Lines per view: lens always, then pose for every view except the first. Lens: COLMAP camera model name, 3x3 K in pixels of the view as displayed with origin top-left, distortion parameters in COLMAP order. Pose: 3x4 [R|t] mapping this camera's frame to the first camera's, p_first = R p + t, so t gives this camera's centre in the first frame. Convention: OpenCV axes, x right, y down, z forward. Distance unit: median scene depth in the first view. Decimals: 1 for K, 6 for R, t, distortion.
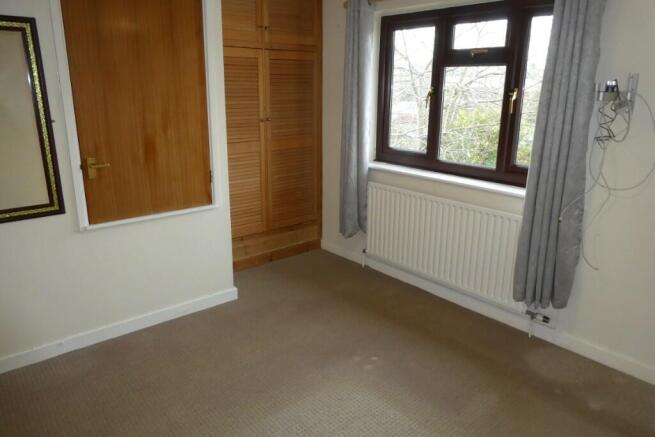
lens RADIAL K [[473.1, 0, 327.5], [0, 473.1, 218.5], [0, 0, 1]] dist [-0.011574, -0.005136]
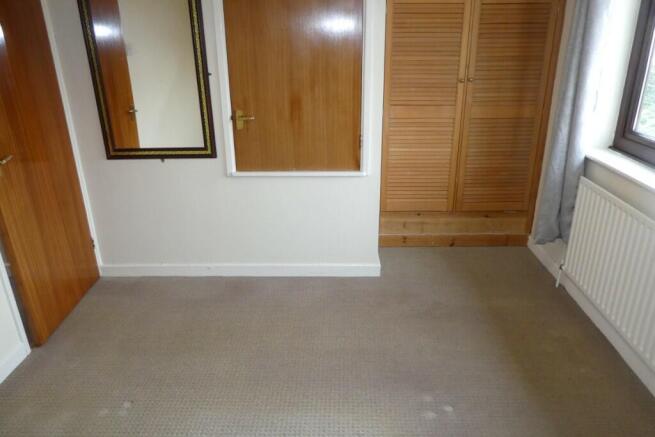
lens RADIAL K [[473.1, 0, 327.5], [0, 473.1, 218.5], [0, 0, 1]] dist [-0.011574, -0.005136]
pose [[0.751068, 0.234746, -0.617083, 0.279362], [-0.168145, 0.971847, 0.165049, -0.076220], [0.638455, -0.020203, 0.769394, 0.224939]]
